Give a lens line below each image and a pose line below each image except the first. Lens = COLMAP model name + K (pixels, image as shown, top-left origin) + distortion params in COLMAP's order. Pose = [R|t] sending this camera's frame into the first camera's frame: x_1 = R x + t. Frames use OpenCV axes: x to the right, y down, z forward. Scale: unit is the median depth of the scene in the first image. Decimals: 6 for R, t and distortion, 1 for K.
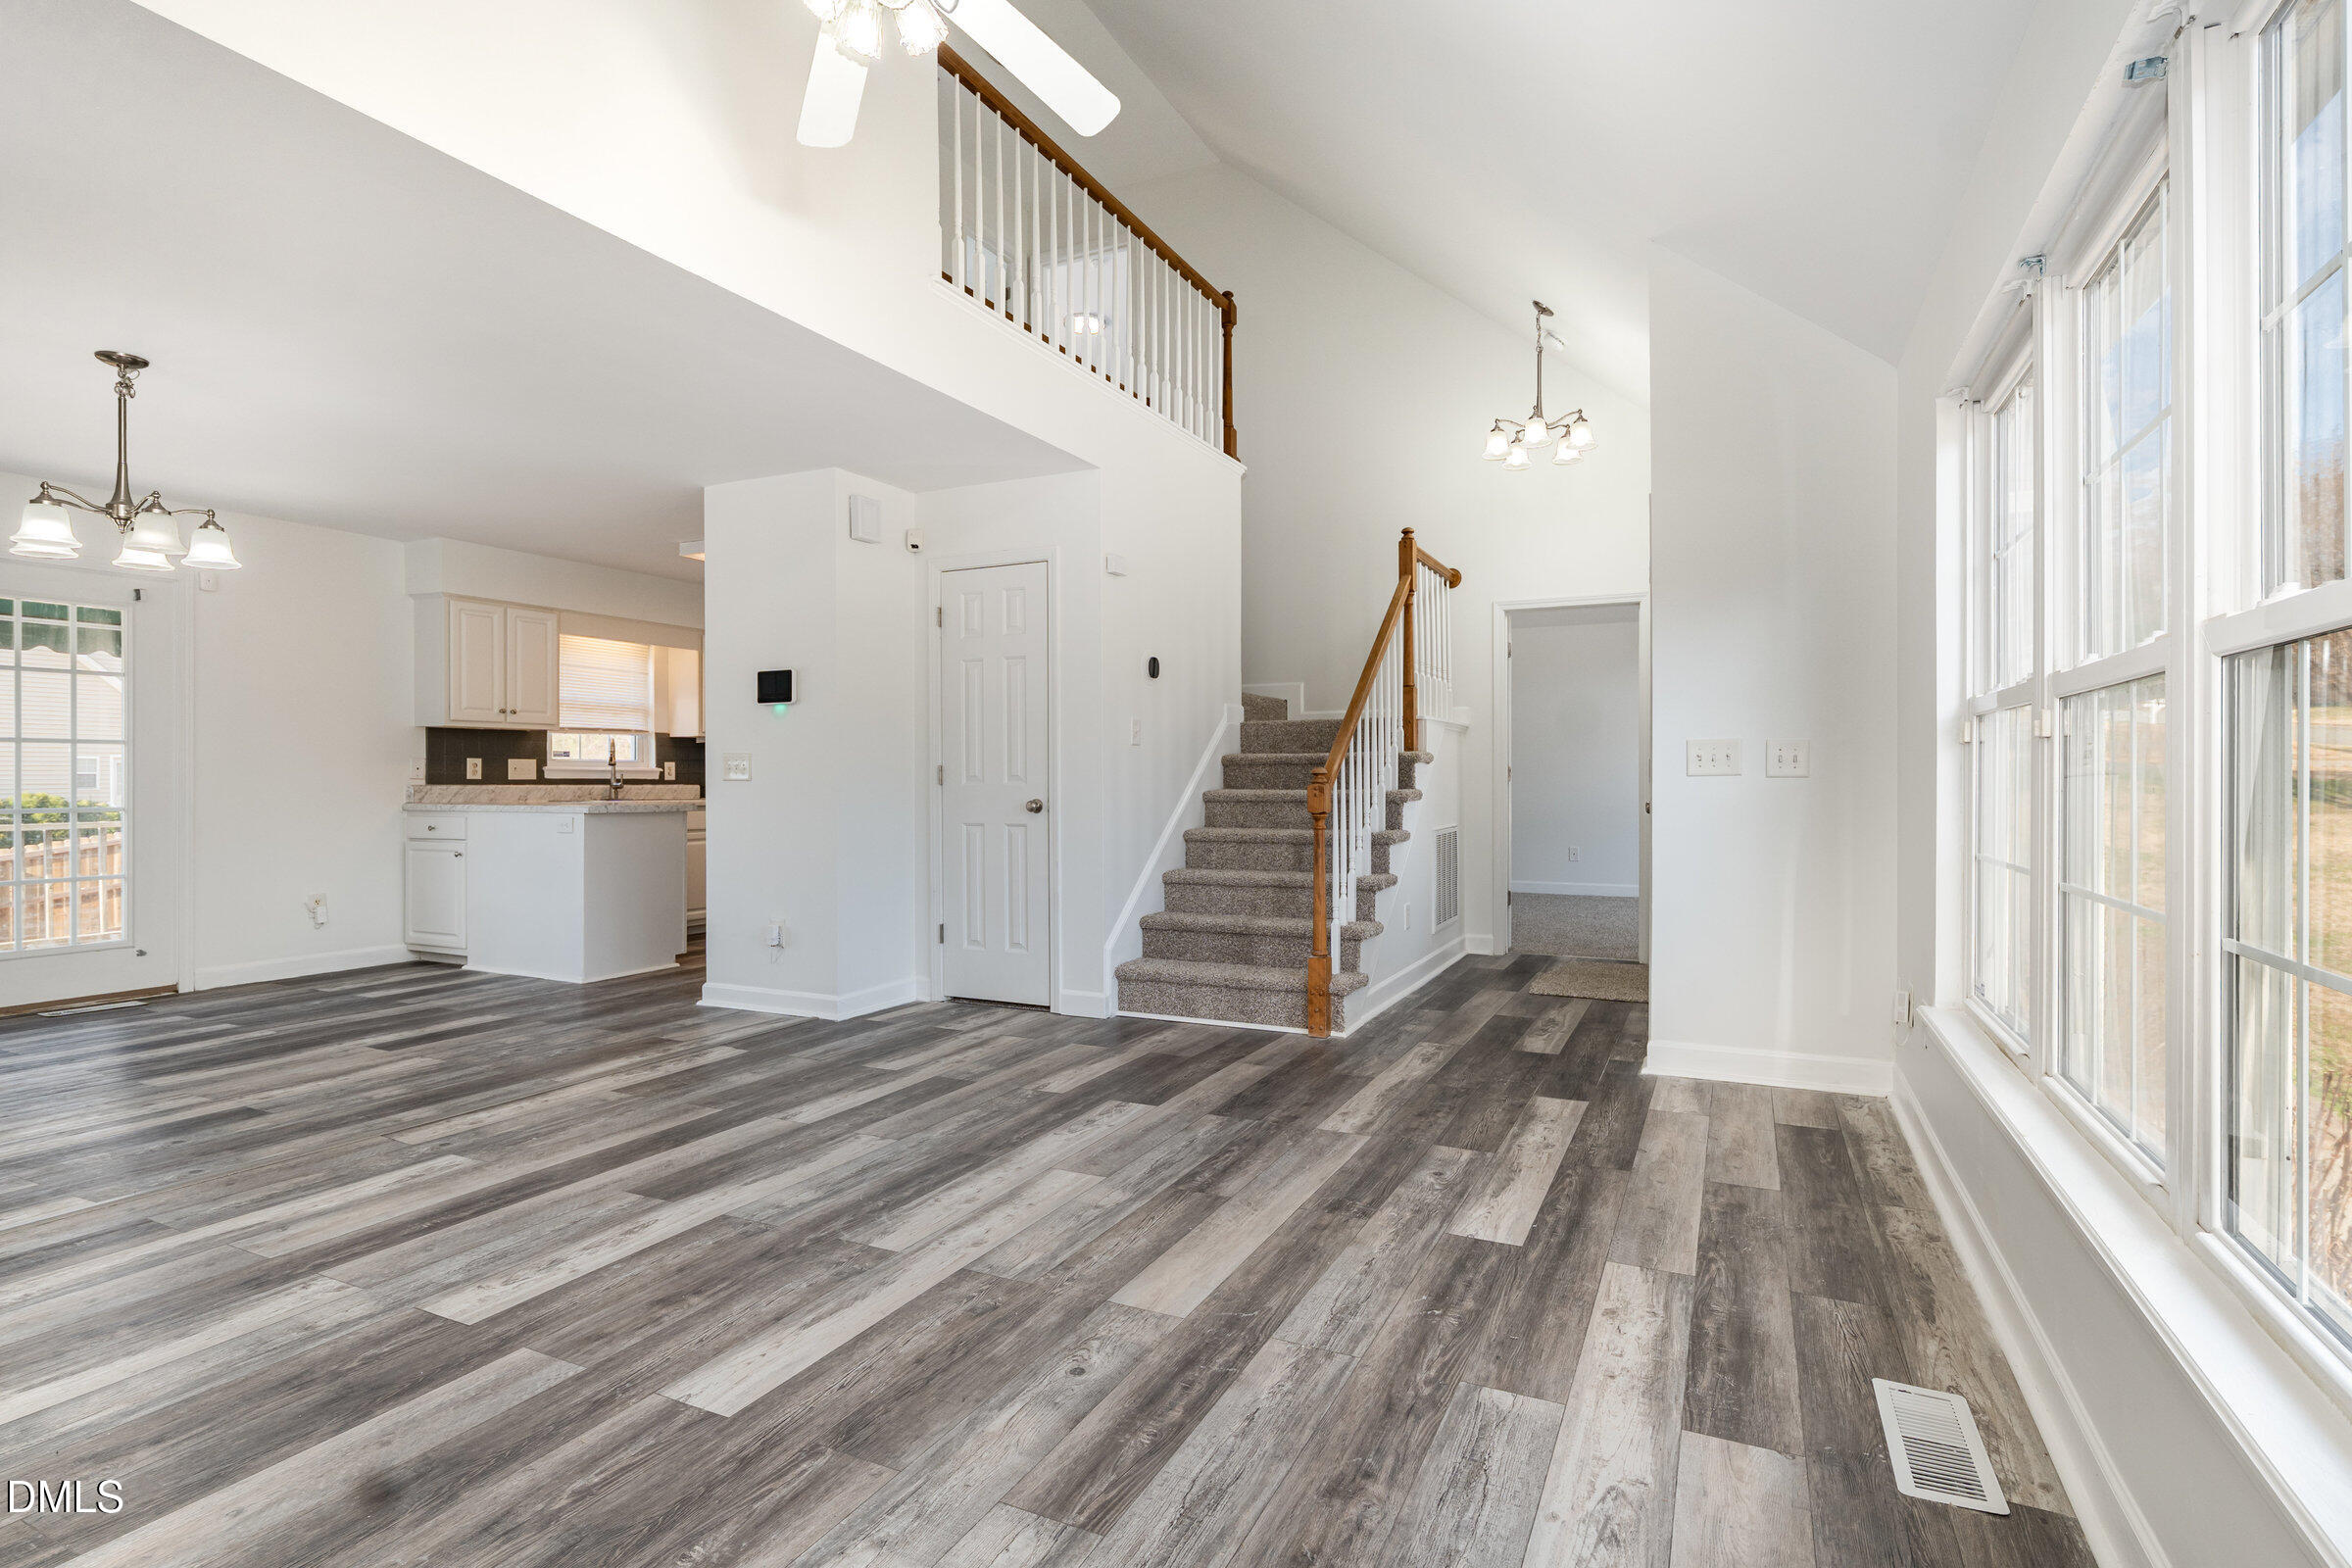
lens RADIAL K [[1081.1, 0, 1176.0], [0, 1081.1, 784.0], [0, 0, 1]] dist [-0.002205, -0.000110]
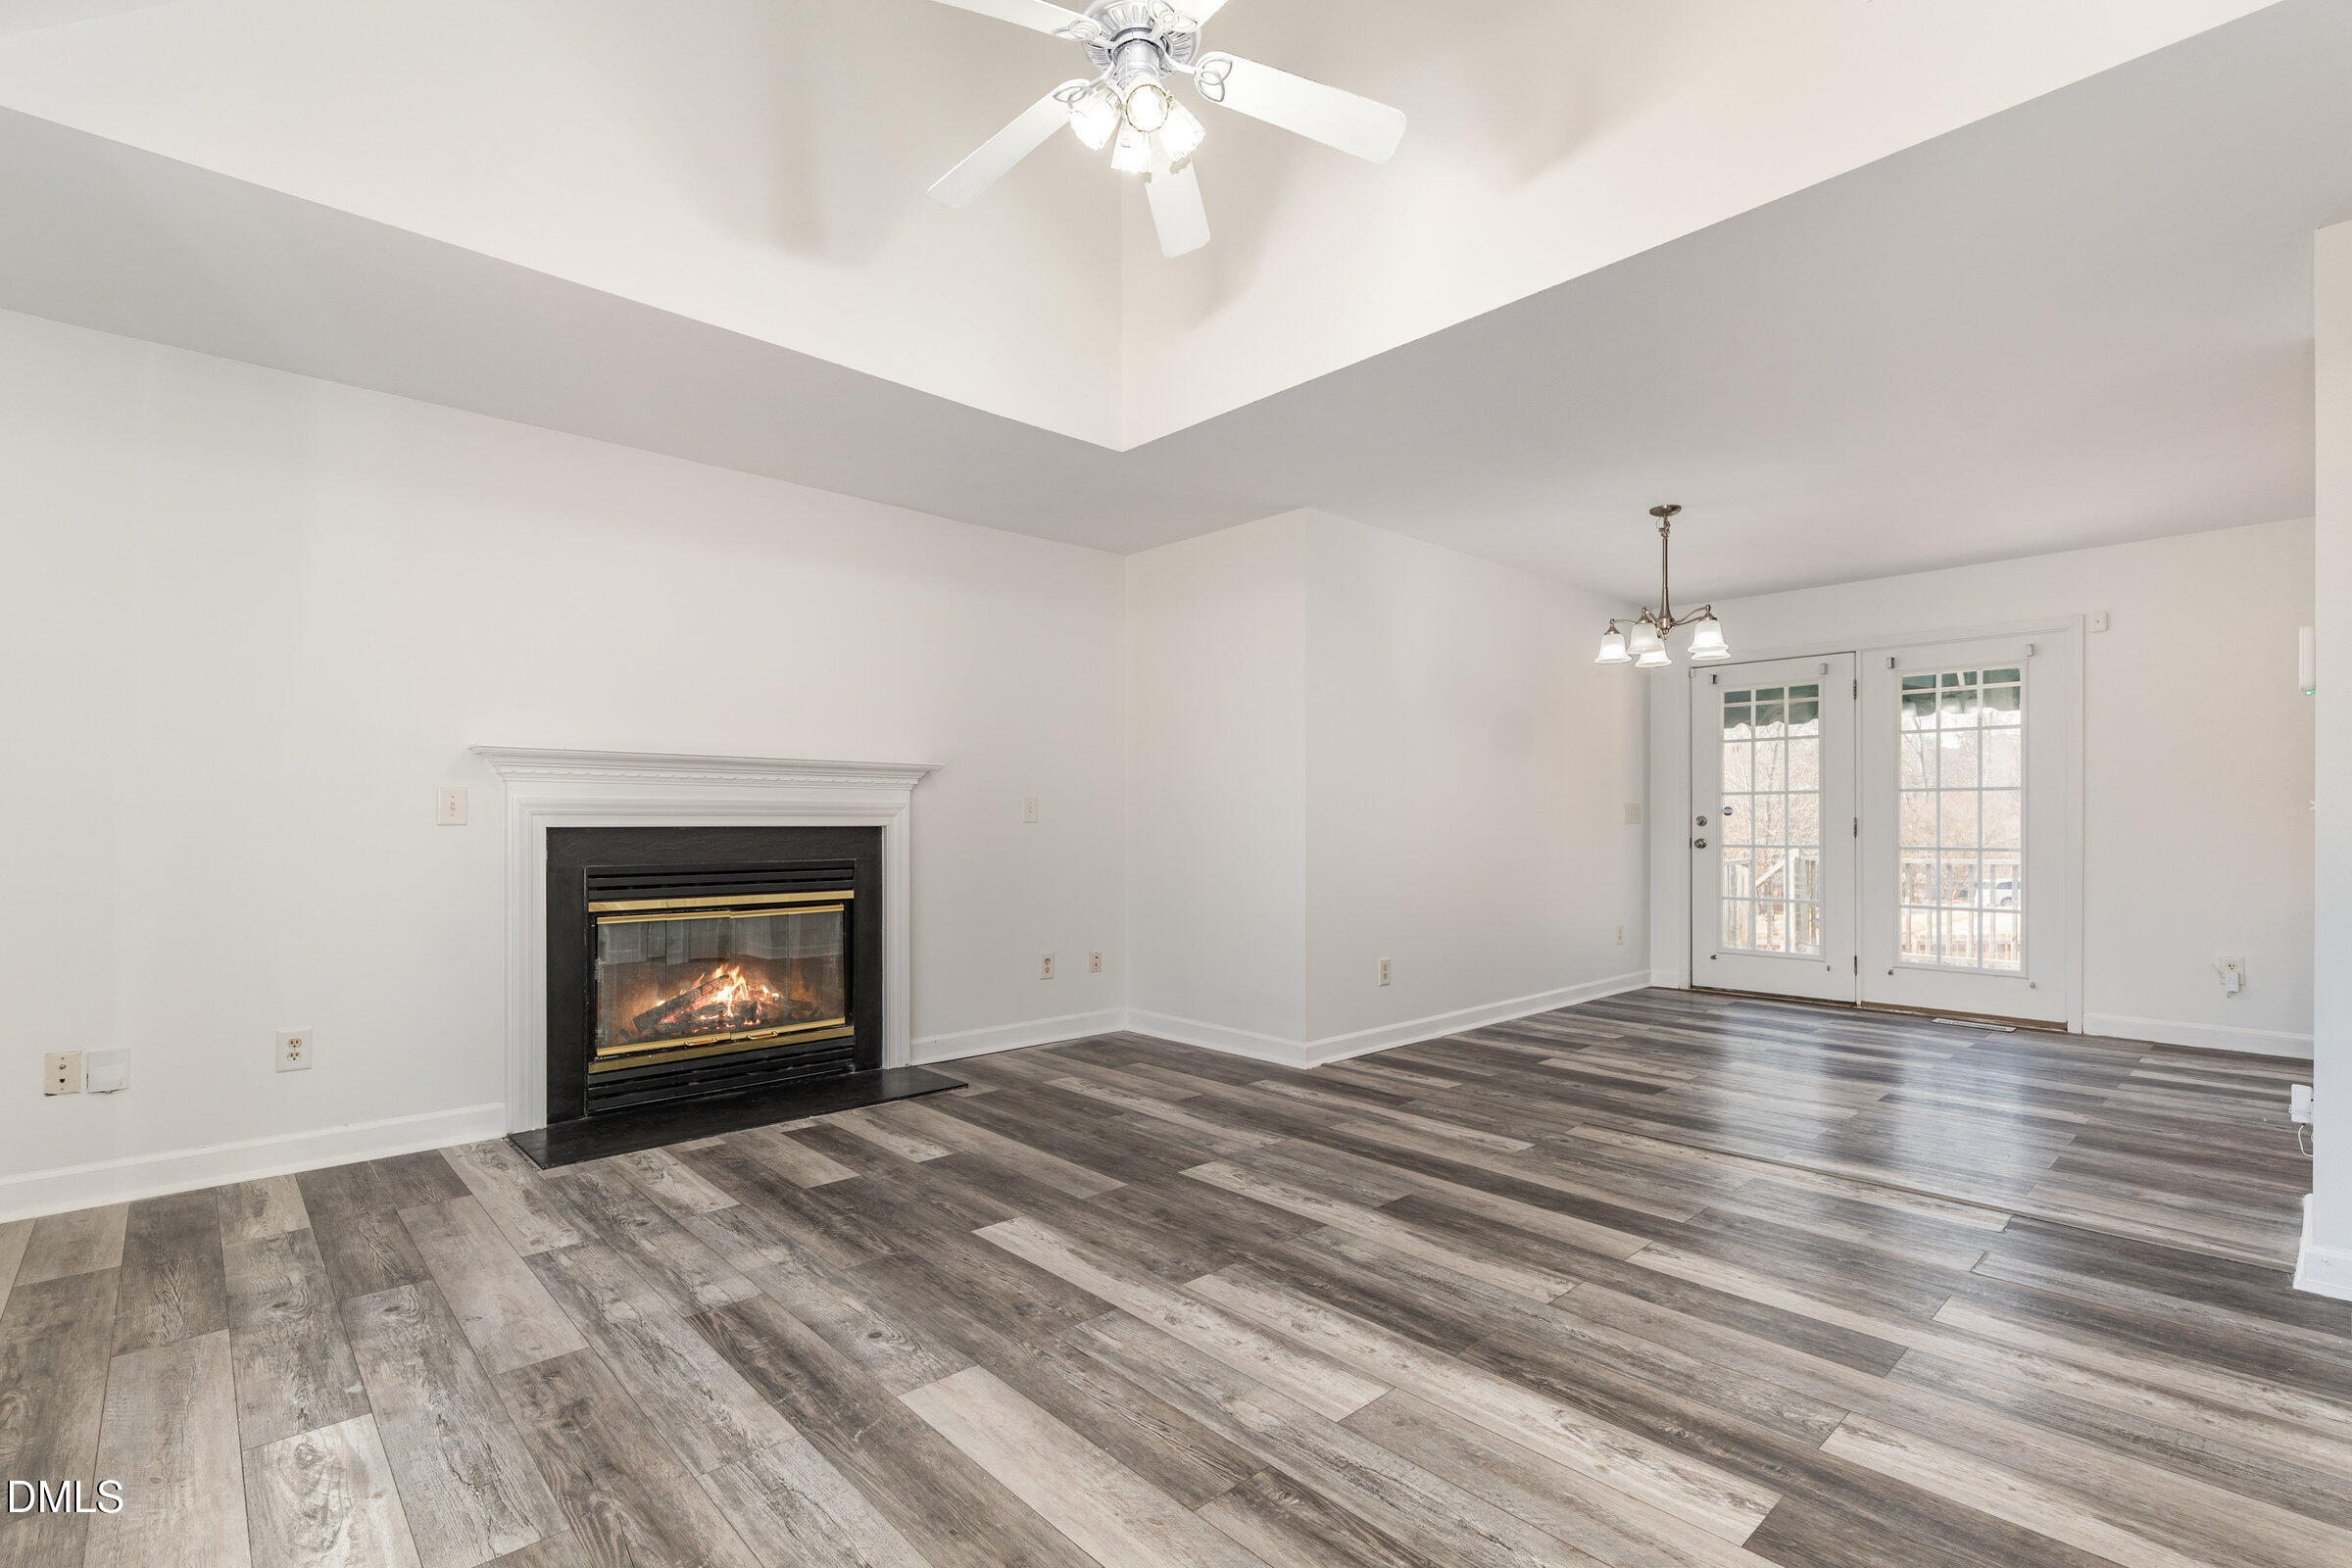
lens RADIAL K [[1070.2, 0, 1220.0], [0, 1070.2, 831.1], [0, 0, 1]] dist [-0.004475, 0.000523]
pose [[-0.312896, 0.012397, -0.949707, 0.667762], [-0.007402, 0.999853, 0.015490, -0.014713], [0.949759, 0.011876, -0.312758, 1.296131]]
